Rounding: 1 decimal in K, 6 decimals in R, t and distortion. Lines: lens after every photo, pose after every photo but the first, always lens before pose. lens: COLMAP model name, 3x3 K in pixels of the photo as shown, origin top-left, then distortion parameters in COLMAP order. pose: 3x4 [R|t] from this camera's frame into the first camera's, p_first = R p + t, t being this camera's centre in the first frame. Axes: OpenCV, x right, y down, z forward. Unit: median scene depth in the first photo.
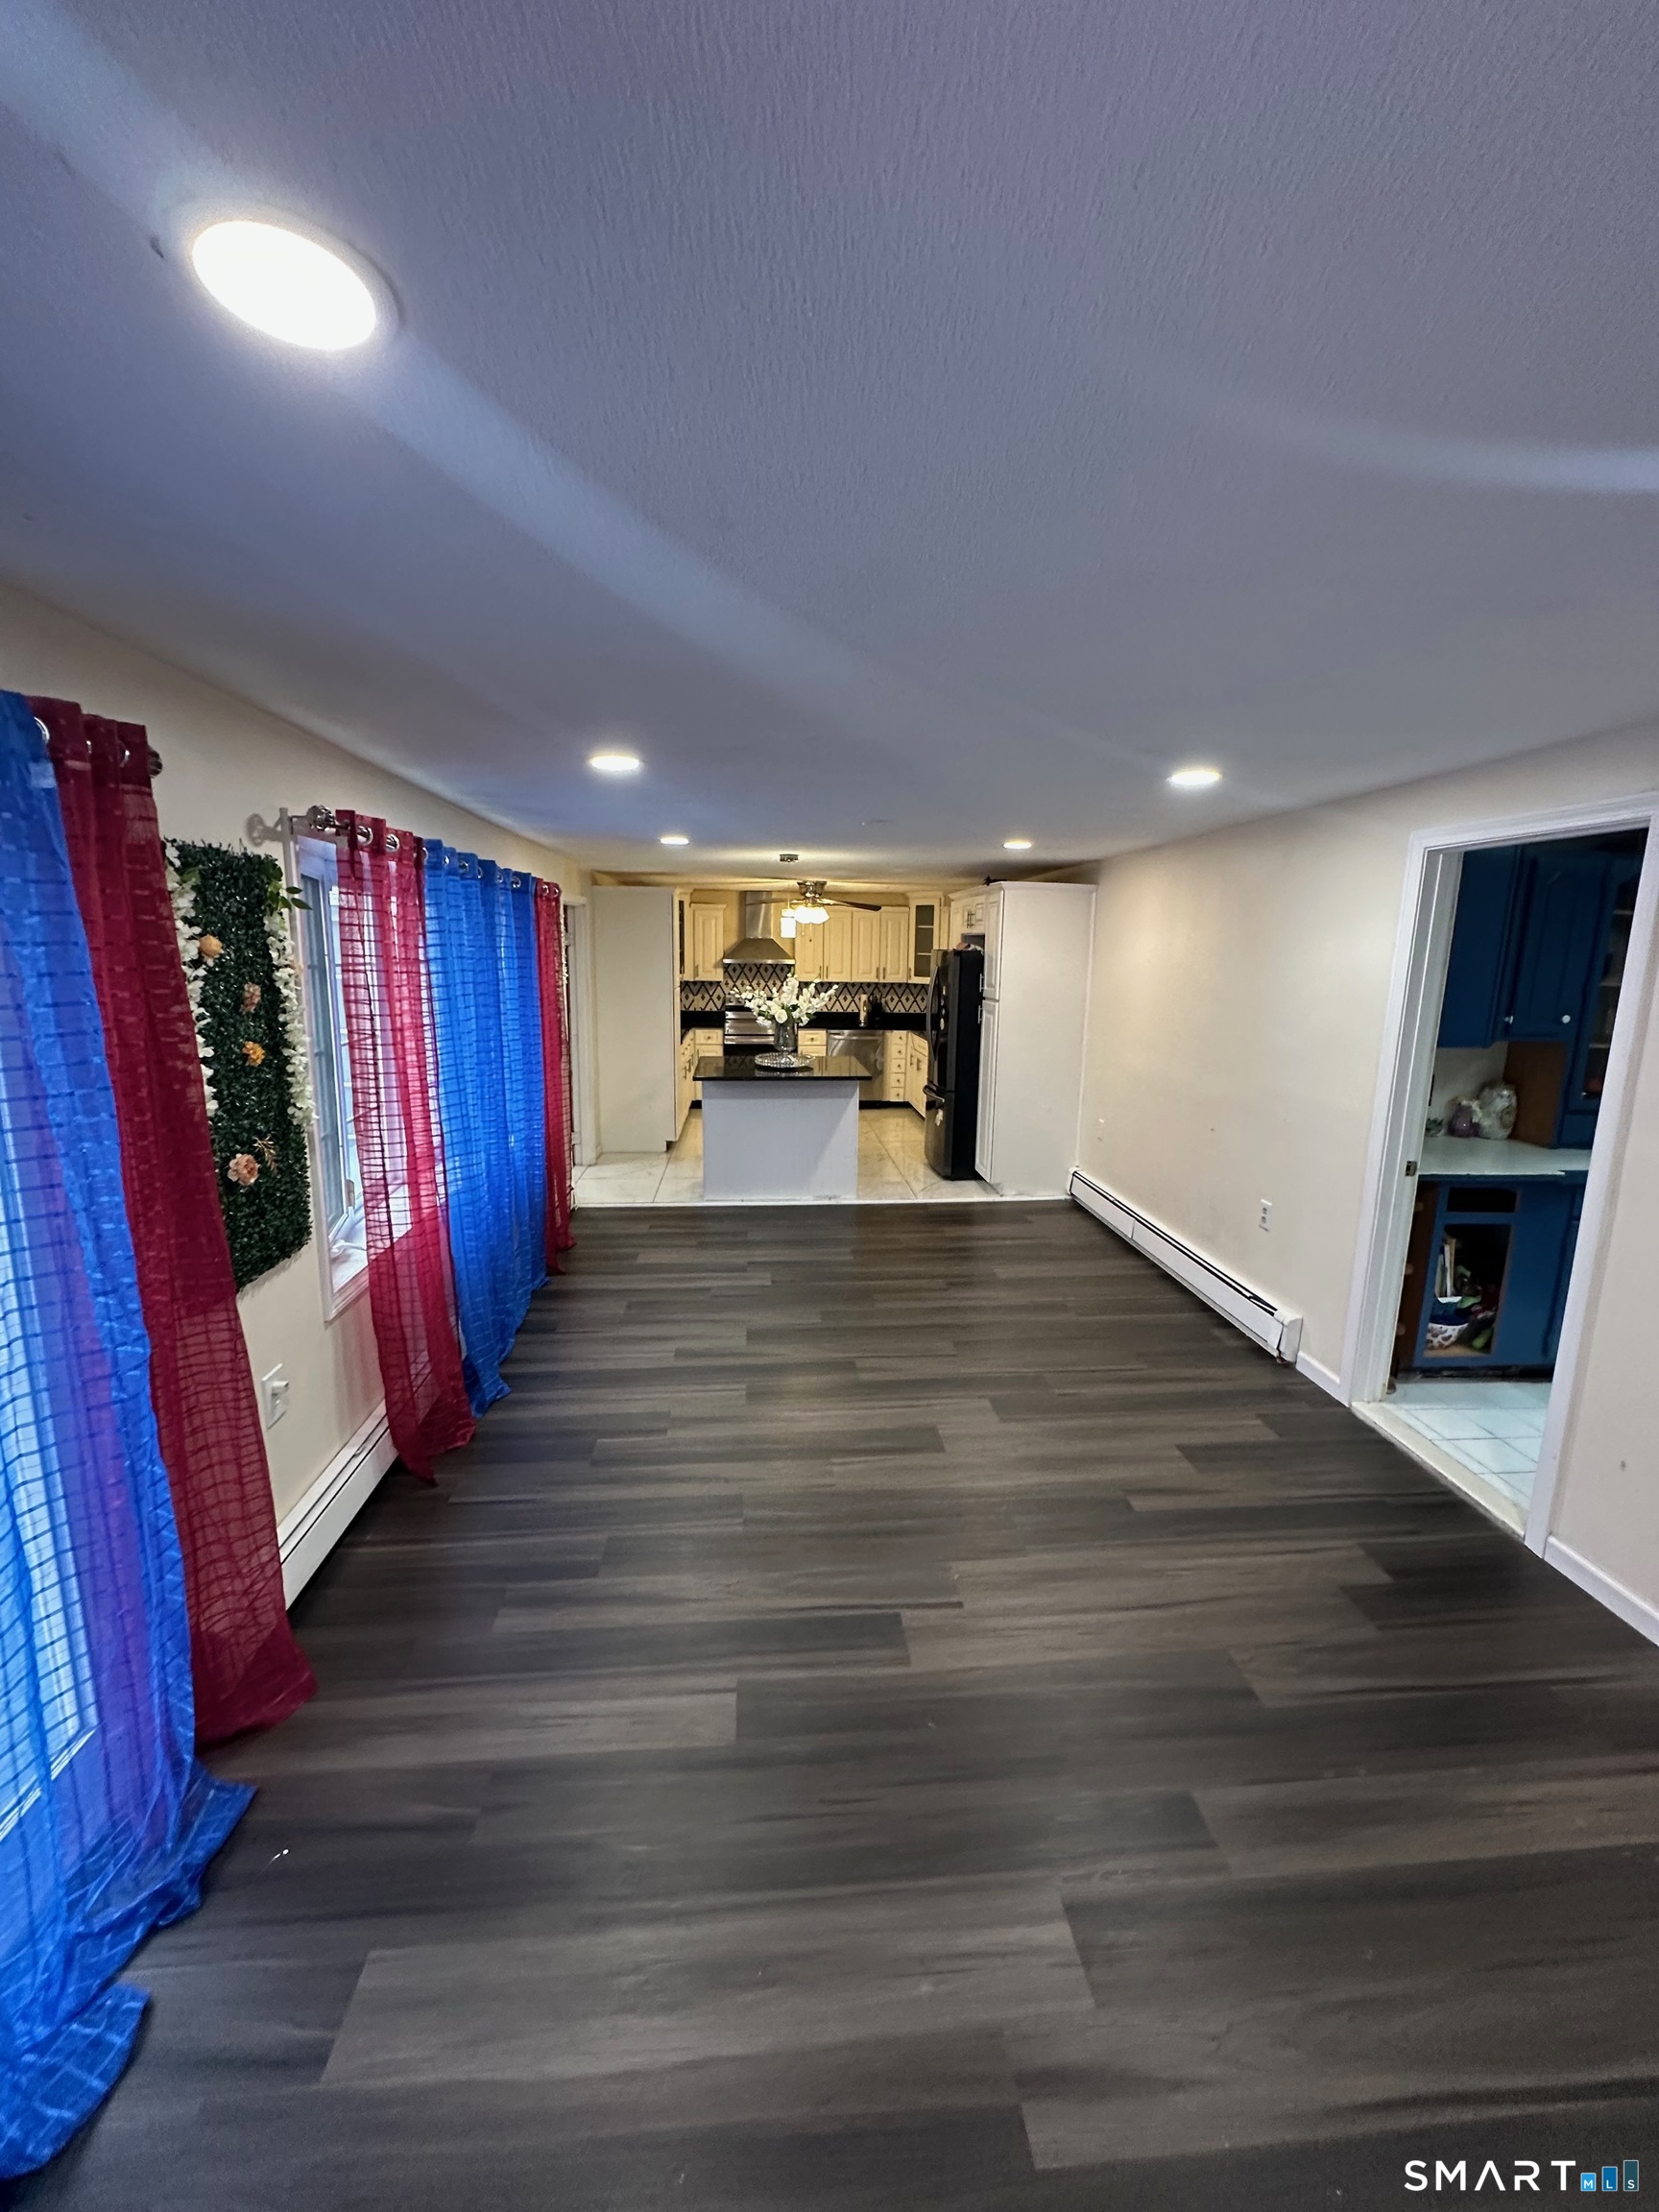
lens RADIAL K [[882.7, 0, 832.3], [0, 882.7, 1111.4], [0, 0, 1]] dist [-0.001960, 0.000352]
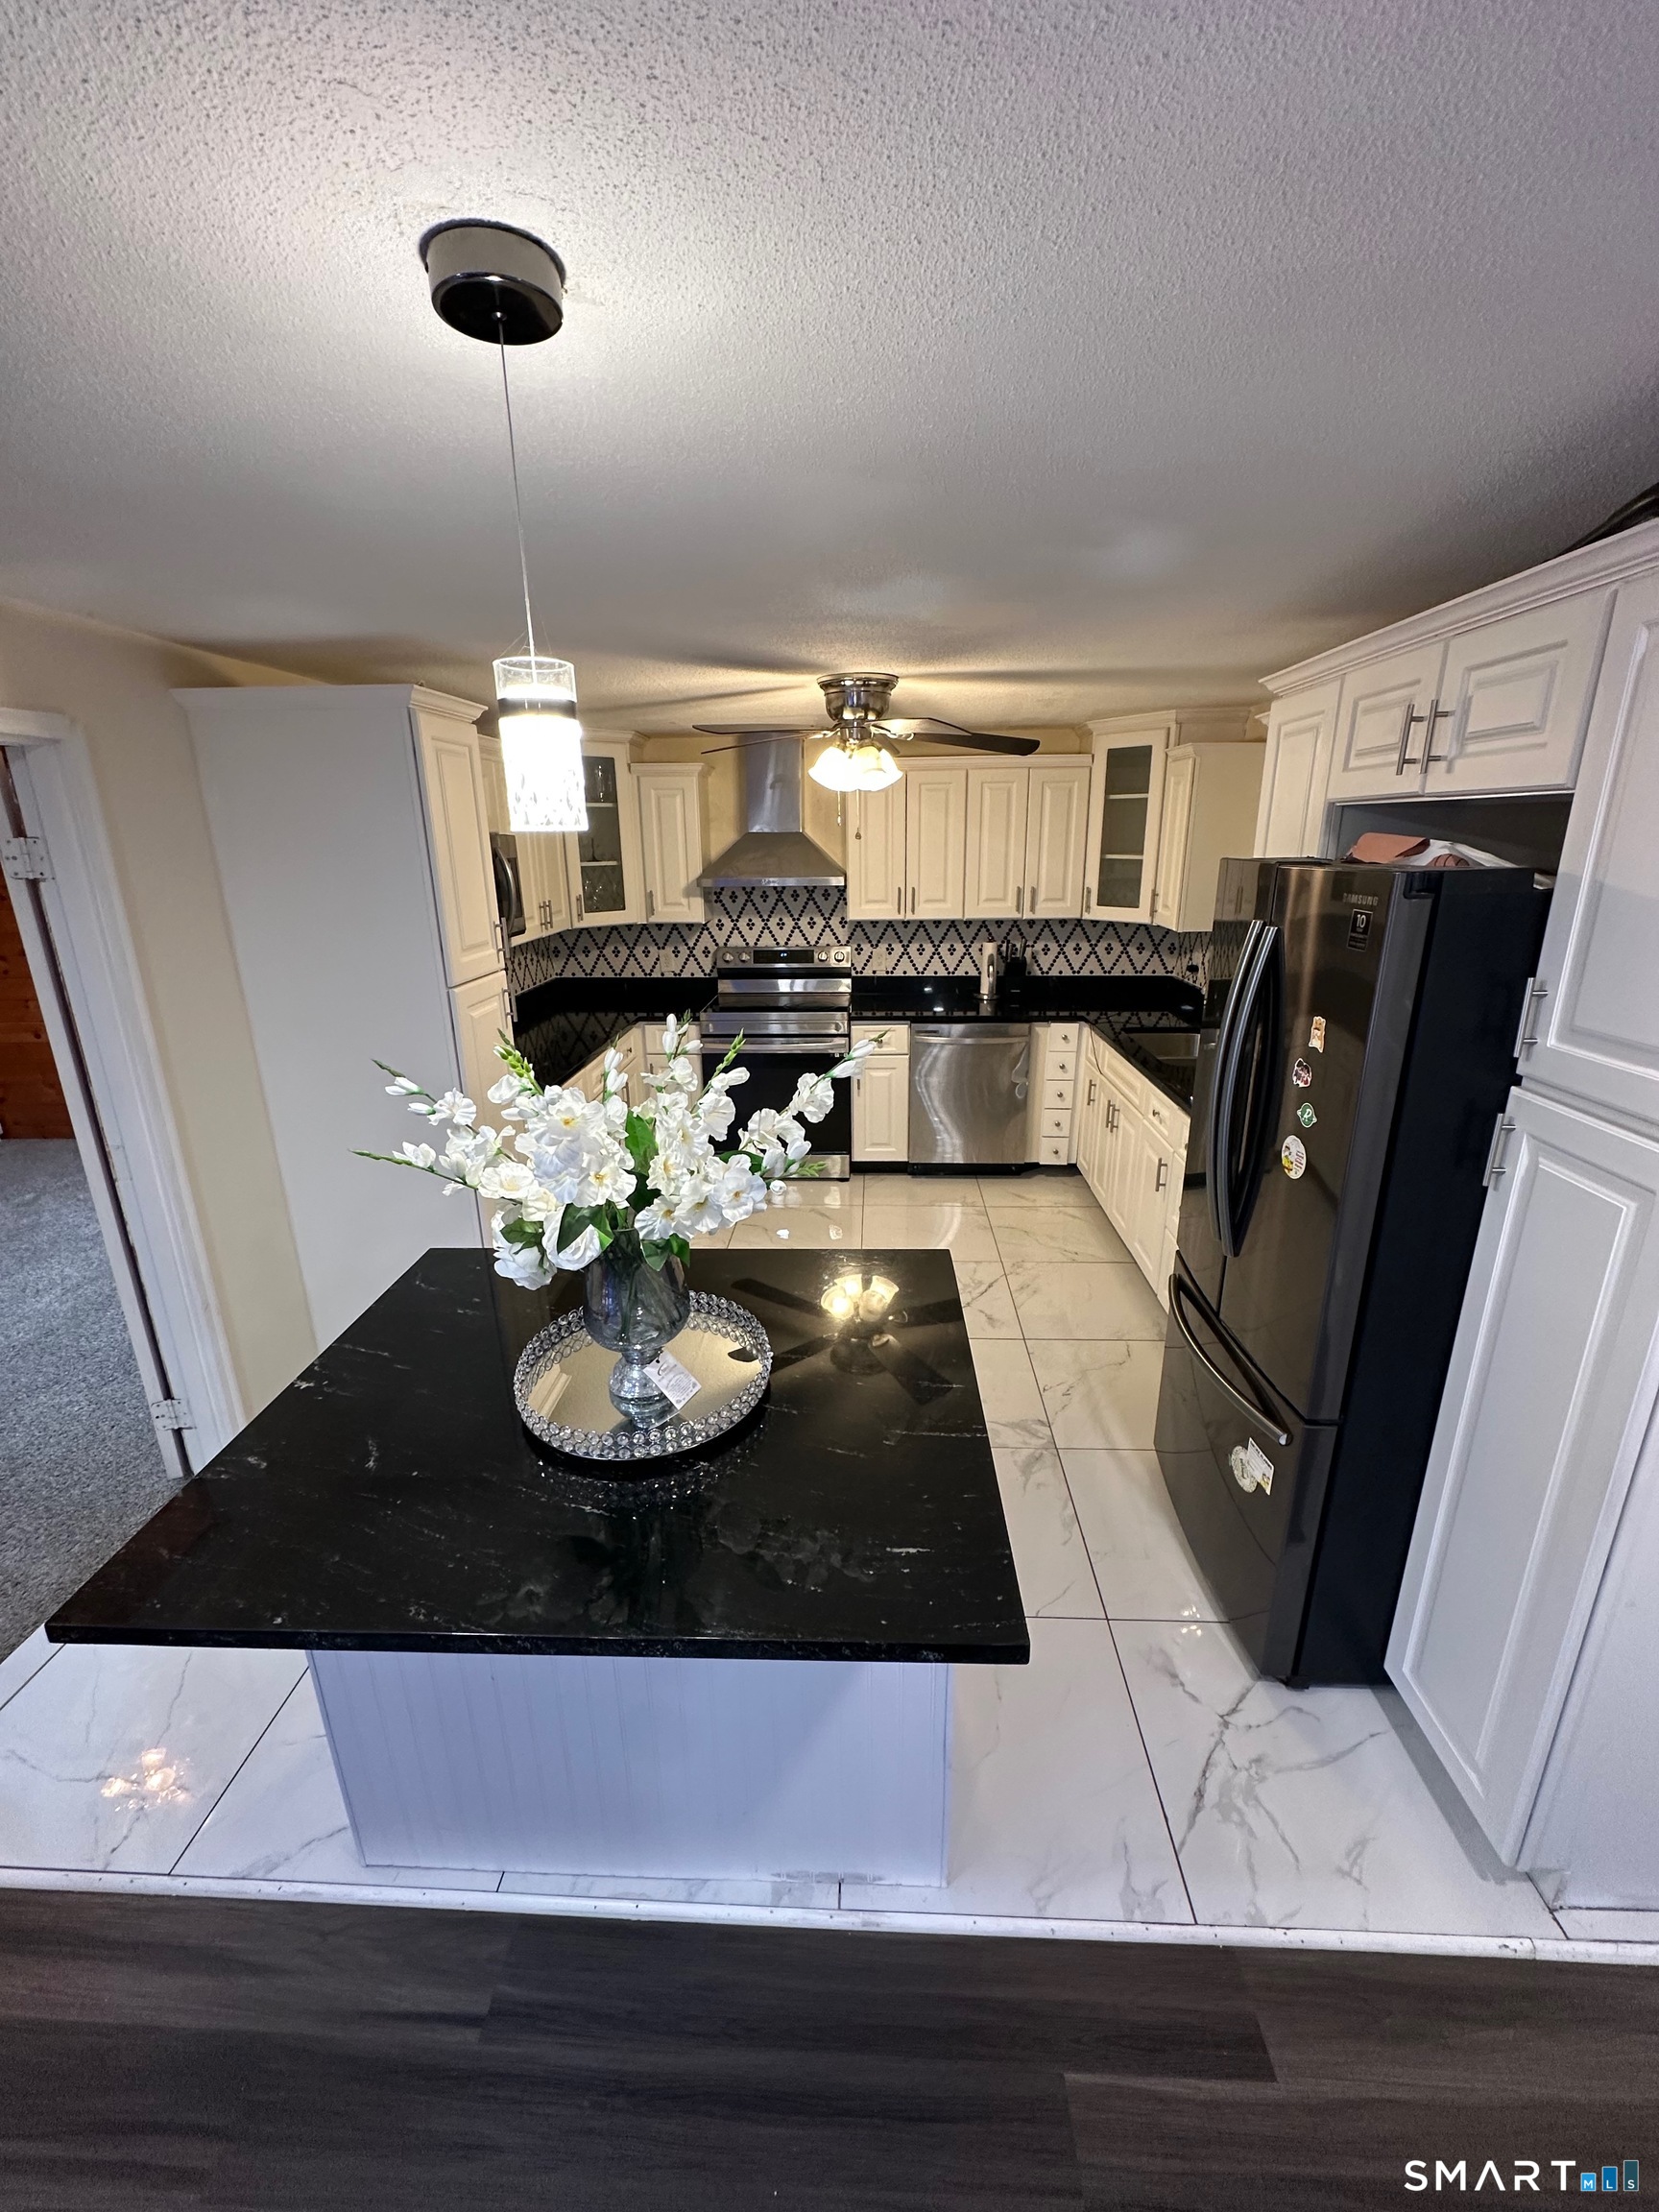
lens RADIAL K [[882.7, 0, 835.5], [0, 882.7, 1105.5], [0, 0, 1]] dist [-0.001960, 0.000352]
pose [[0.991364, 0.011587, -0.130626, 0.016272], [0.002958, 0.993859, 0.110613, -0.098999], [0.131106, -0.110044, 0.985242, 0.501156]]
